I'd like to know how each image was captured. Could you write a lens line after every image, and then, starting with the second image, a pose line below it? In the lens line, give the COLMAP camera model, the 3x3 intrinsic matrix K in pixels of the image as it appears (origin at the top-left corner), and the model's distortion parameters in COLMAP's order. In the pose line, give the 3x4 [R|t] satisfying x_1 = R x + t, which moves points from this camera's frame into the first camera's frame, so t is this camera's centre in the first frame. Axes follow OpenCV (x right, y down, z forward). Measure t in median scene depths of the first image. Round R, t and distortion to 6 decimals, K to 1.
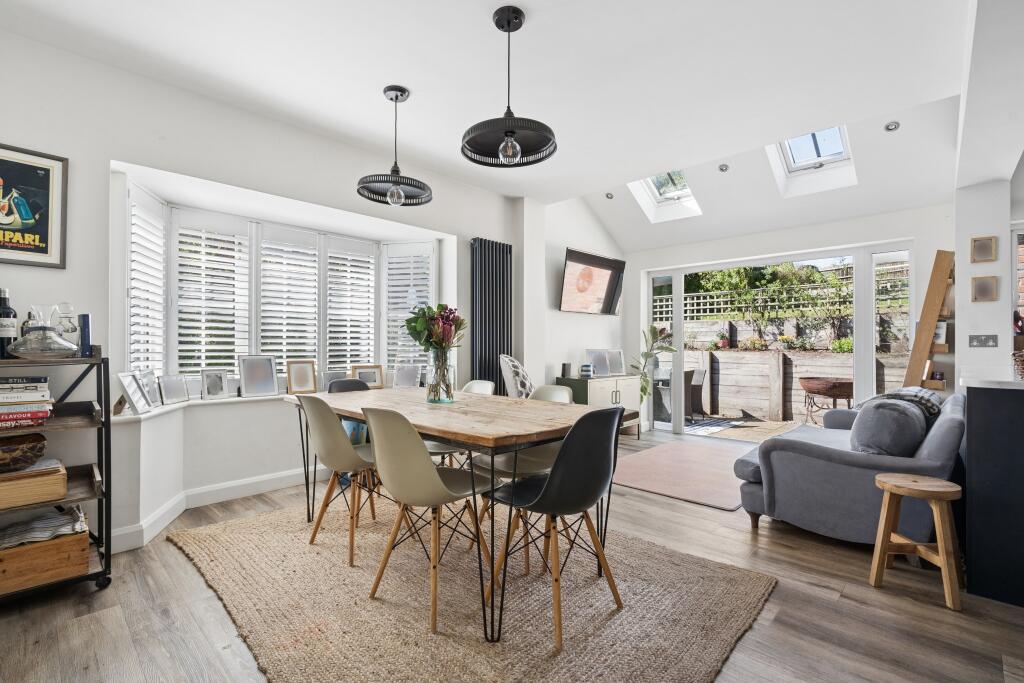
lens RADIAL K [[468.9, 0, 513.1], [0, 468.9, 345.9], [0, 0, 1]] dist [-0.000511, -0.000293]
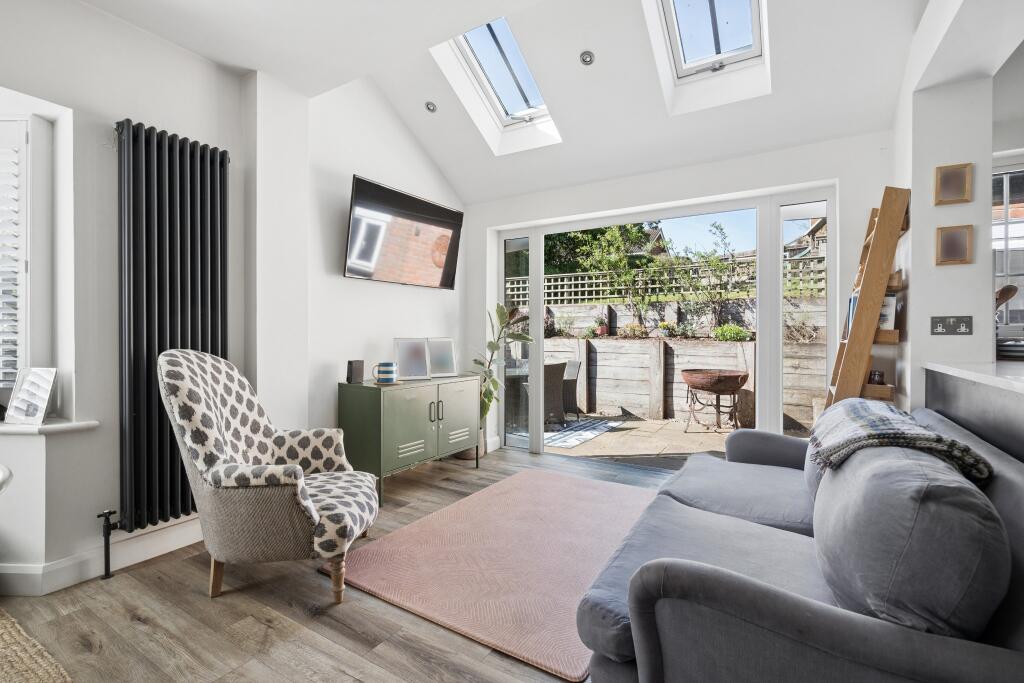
lens RADIAL K [[468.9, 0, 511.6], [0, 468.9, 335.5], [0, 0, 1]] dist [-0.000511, -0.000293]
pose [[0.977045, -0.000146, 0.213033, 0.148878], [-0.000932, 0.999987, 0.004962, 0.000217], [-0.213031, -0.005047, 0.977032, 0.275460]]
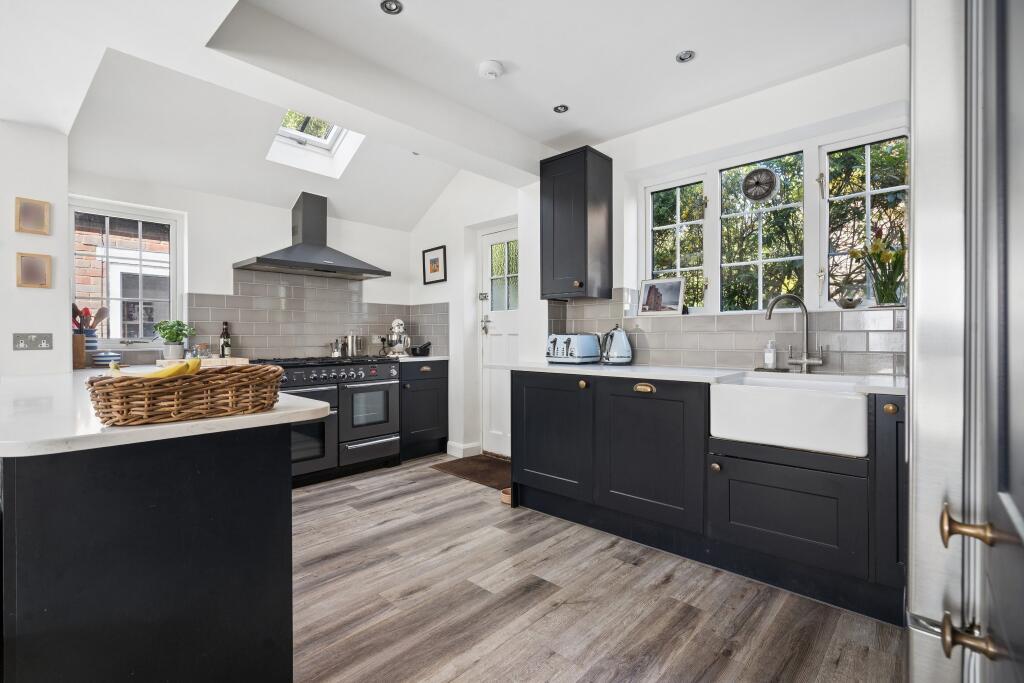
lens RADIAL K [[468.9, 0, 513.1], [0, 468.9, 339.6], [0, 0, 1]] dist [-0.000511, -0.000293]
pose [[-0.015474, -0.006383, 0.999860, 0.144561], [-0.005378, 0.999966, 0.006300, -0.012582], [-0.999866, -0.005279, -0.015508, 0.145591]]
